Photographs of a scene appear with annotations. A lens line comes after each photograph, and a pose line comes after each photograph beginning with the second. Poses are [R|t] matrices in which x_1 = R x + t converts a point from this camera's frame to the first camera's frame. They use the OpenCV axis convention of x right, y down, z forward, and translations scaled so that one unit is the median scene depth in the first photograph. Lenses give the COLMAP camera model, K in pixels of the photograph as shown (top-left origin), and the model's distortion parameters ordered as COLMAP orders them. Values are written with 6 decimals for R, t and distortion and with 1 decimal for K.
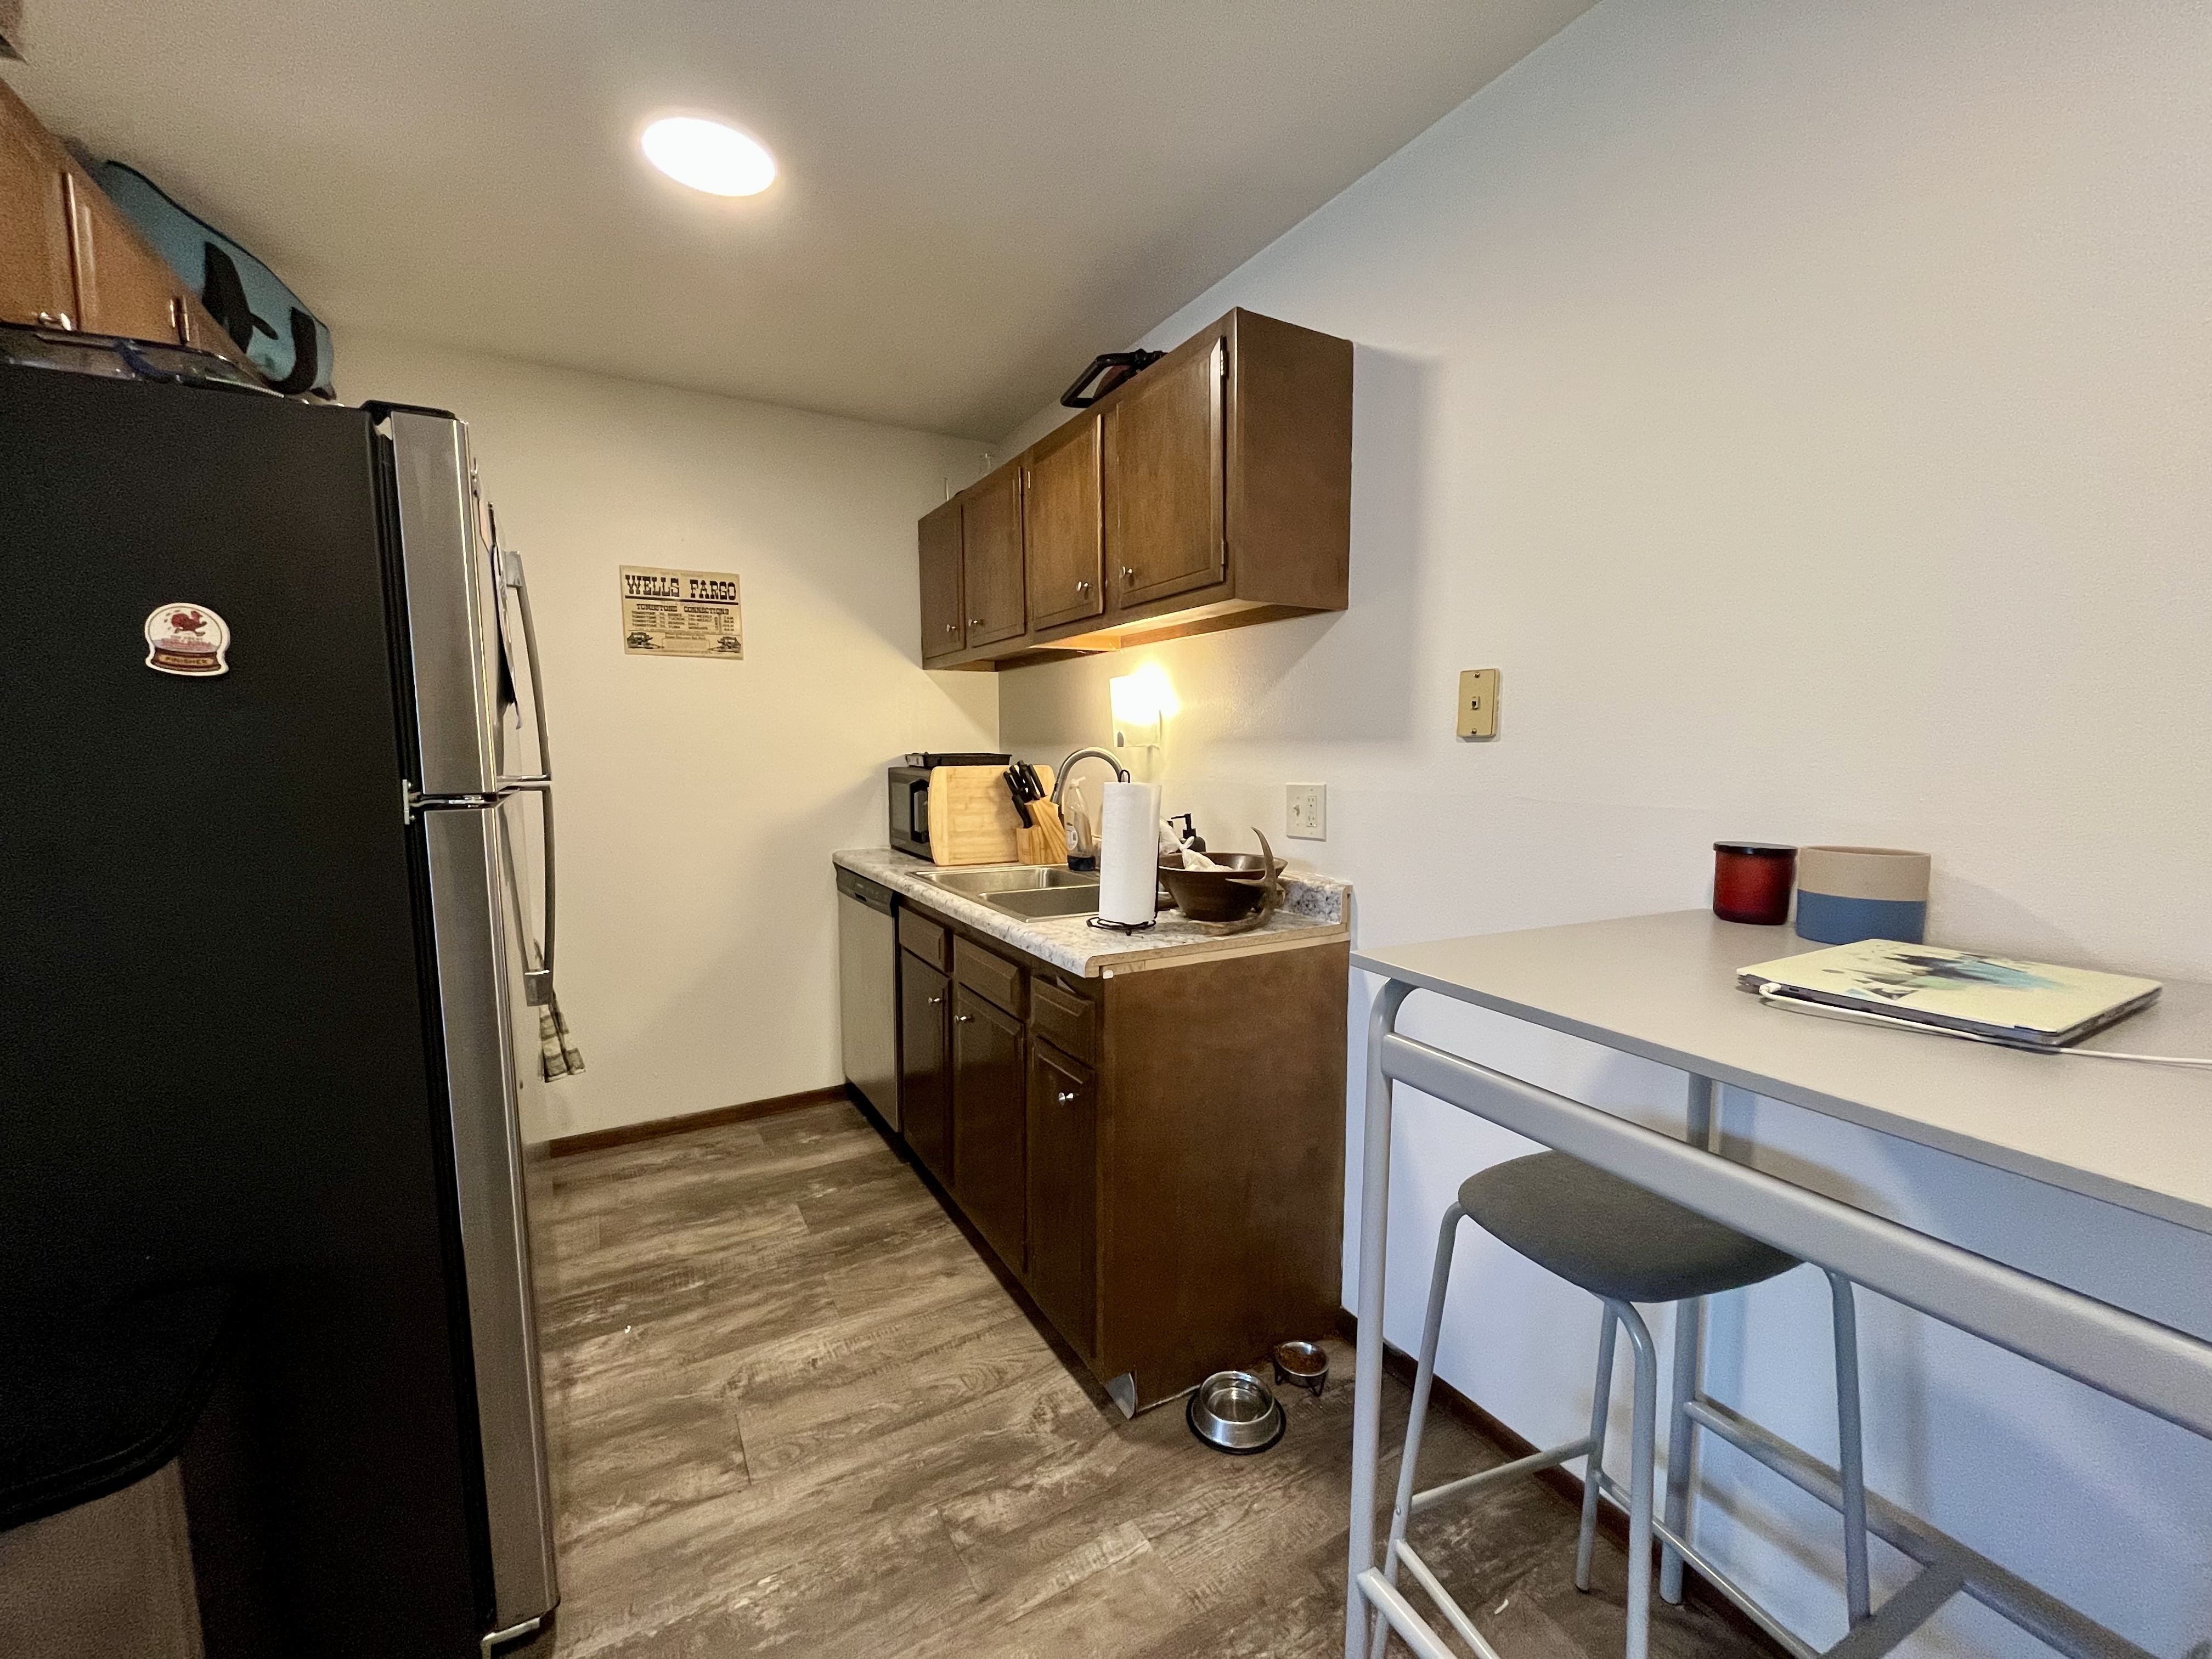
lens RADIAL K [[898.9, 0, 1095.9], [0, 898.9, 841.6], [0, 0, 1]] dist [-0.000771, -0.000294]
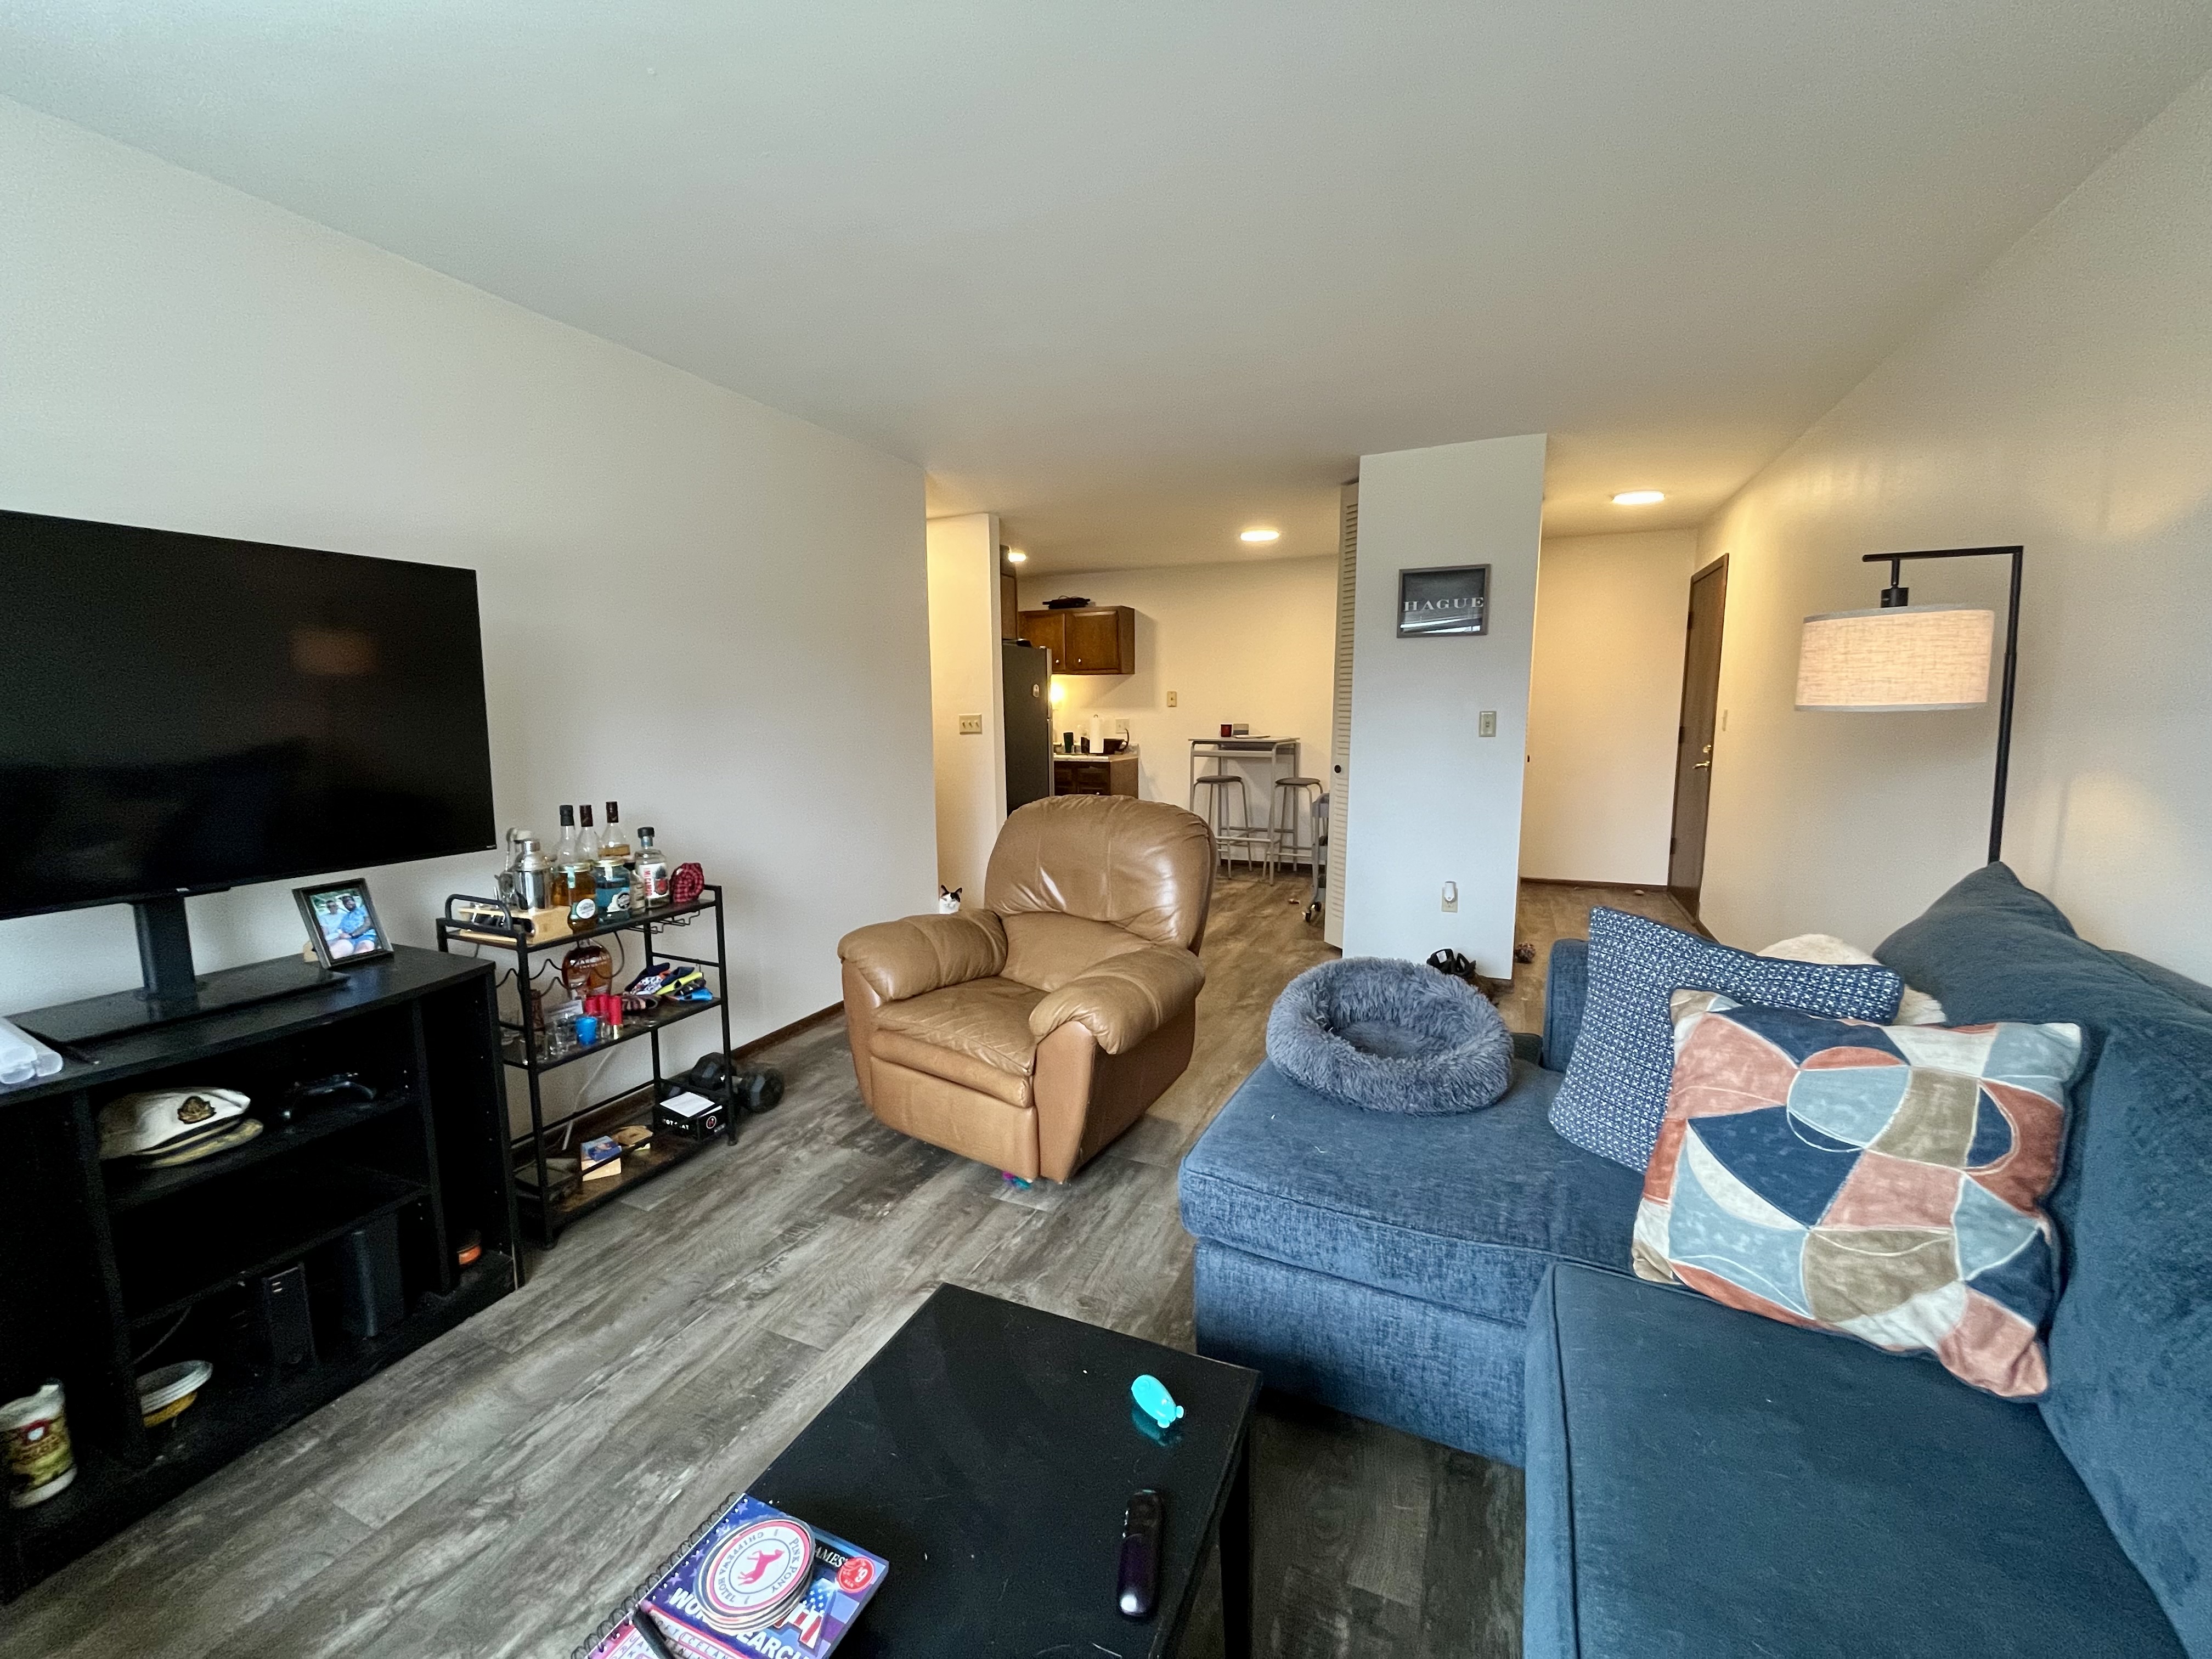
lens RADIAL K [[898.9, 0, 1105.4], [0, 898.9, 823.4], [0, 0, 1]] dist [-0.000771, -0.000294]
pose [[0.795977, -0.081267, 0.599847, -1.368392], [0.068510, 0.996674, 0.044118, 0.132345], [-0.601438, 0.005979, 0.798897, -1.272523]]
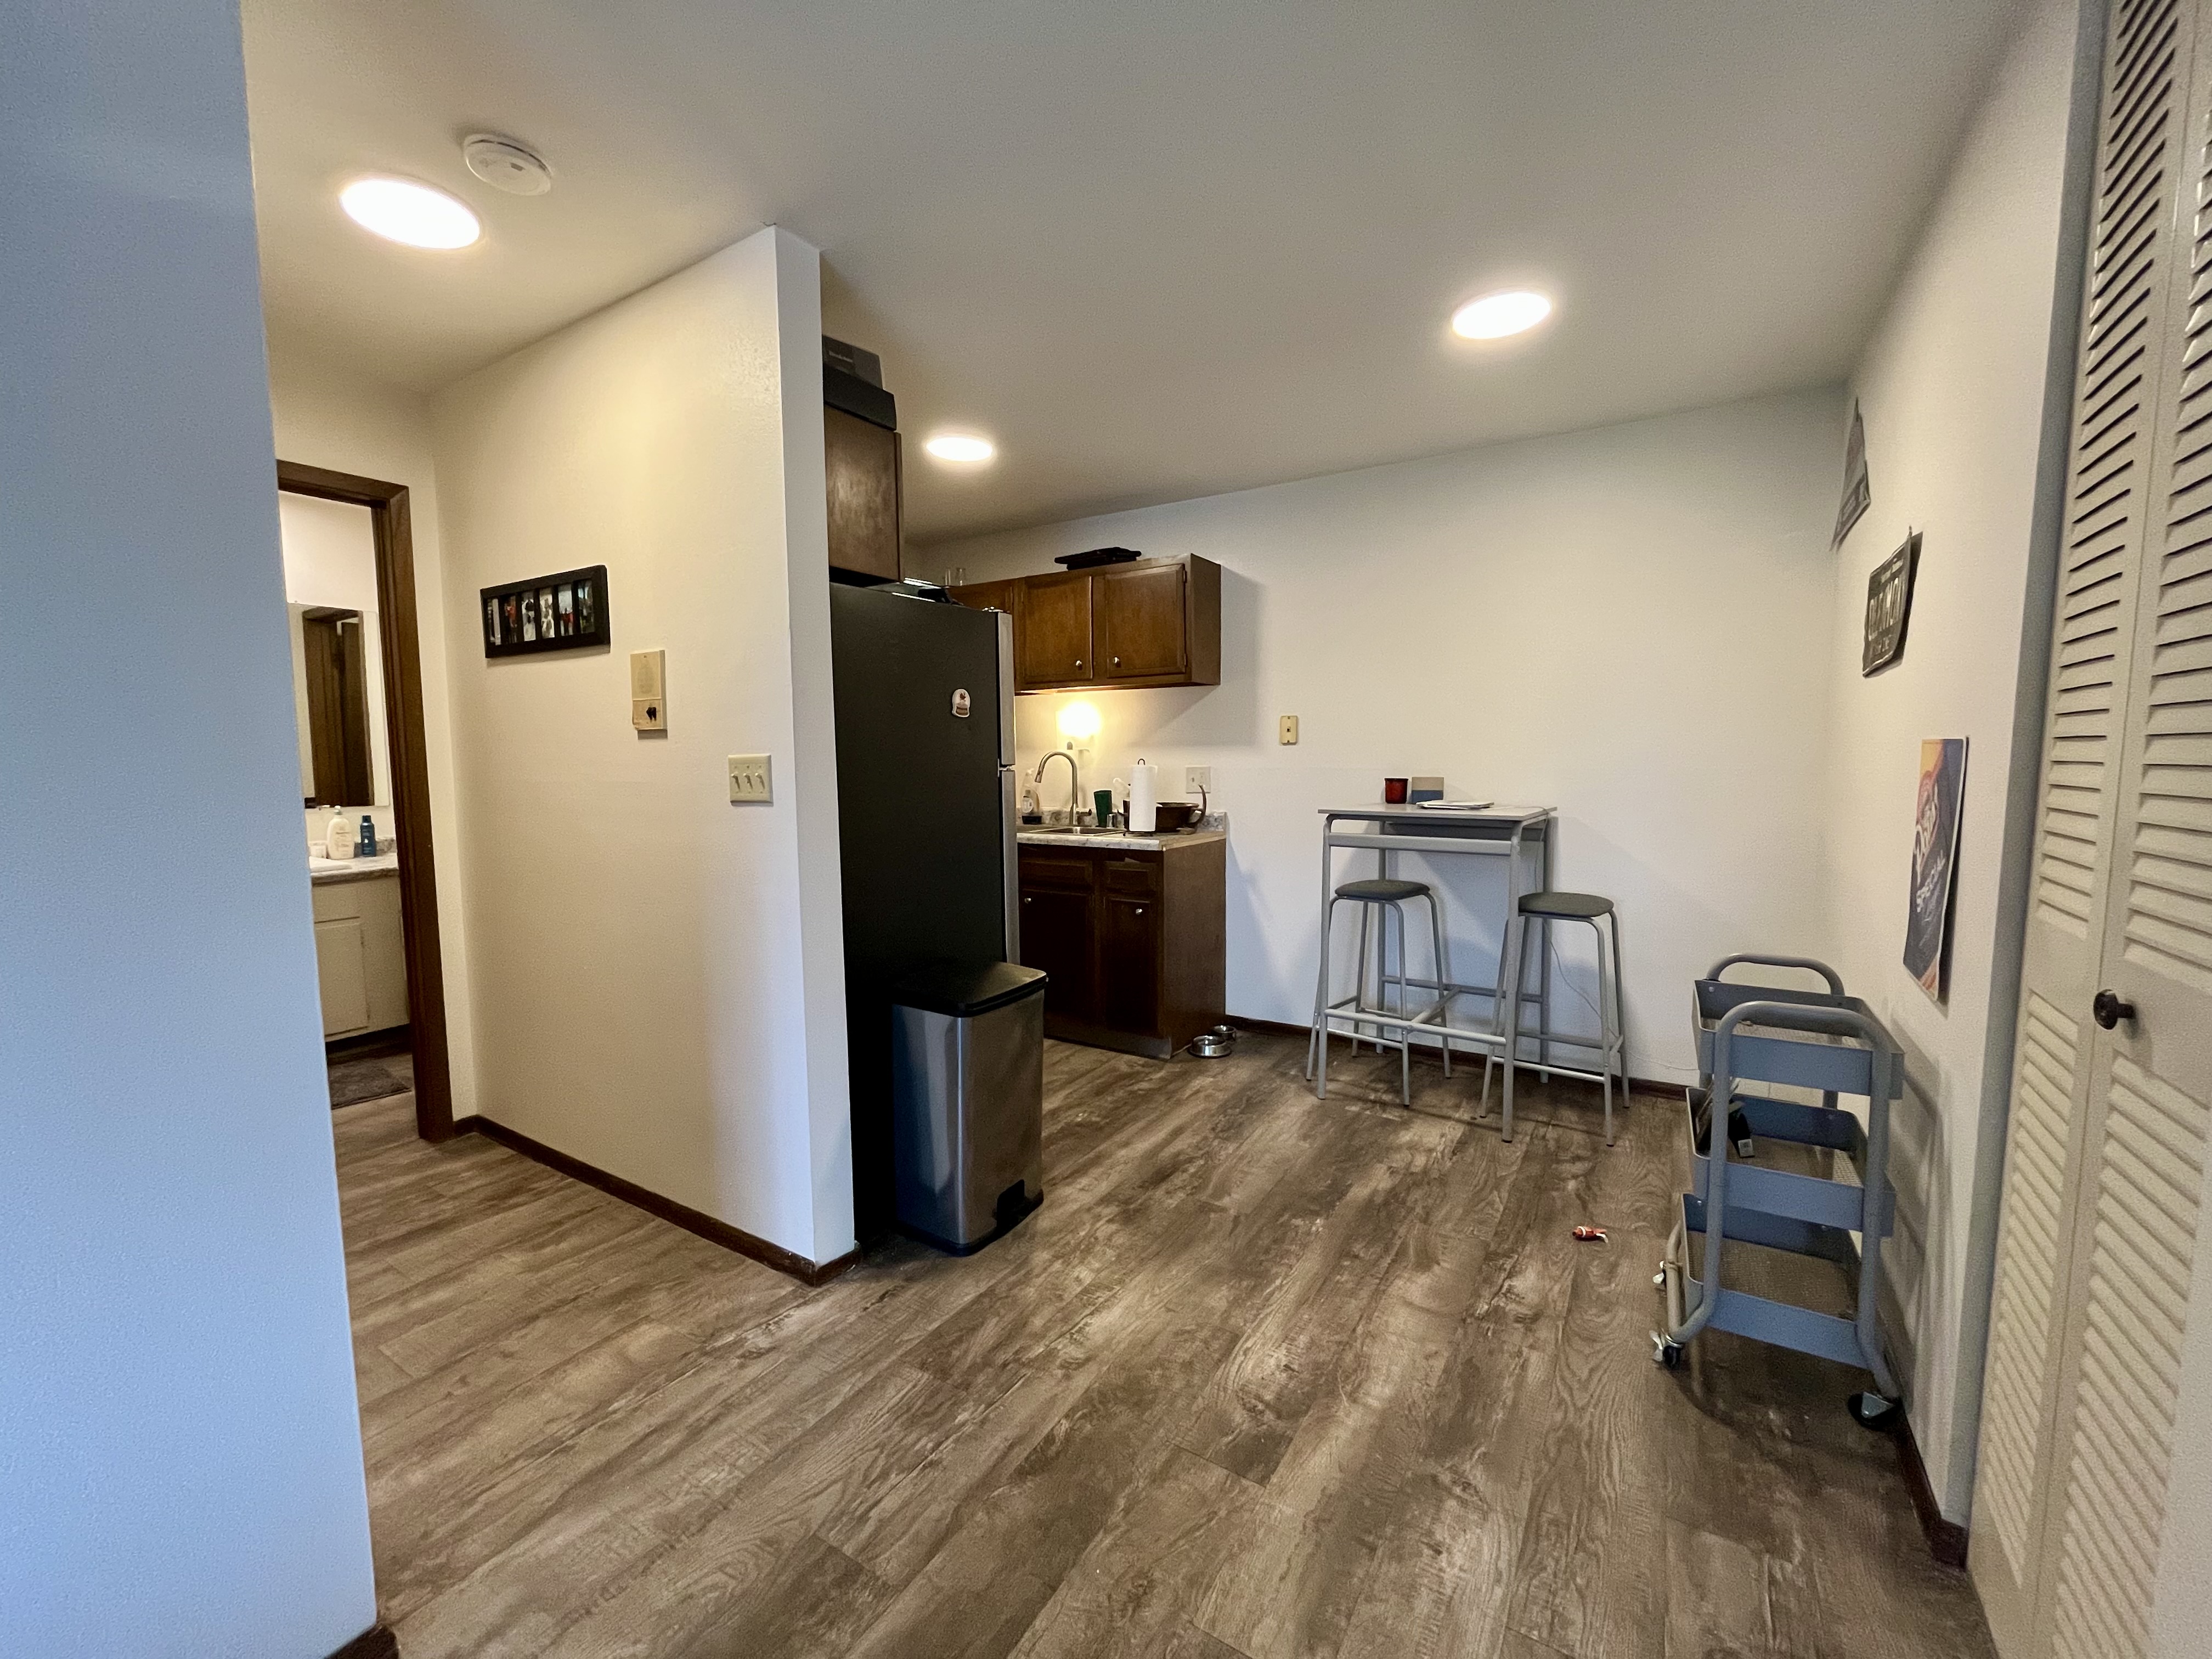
lens RADIAL K [[898.9, 0, 1093.0], [0, 898.9, 833.6], [0, 0, 1]] dist [-0.000771, -0.000294]
pose [[0.885440, -0.043594, 0.462705, -0.609616], [0.052741, 0.998585, -0.006843, 0.060298], [-0.461751, 0.030462, 0.886486, -0.467776]]
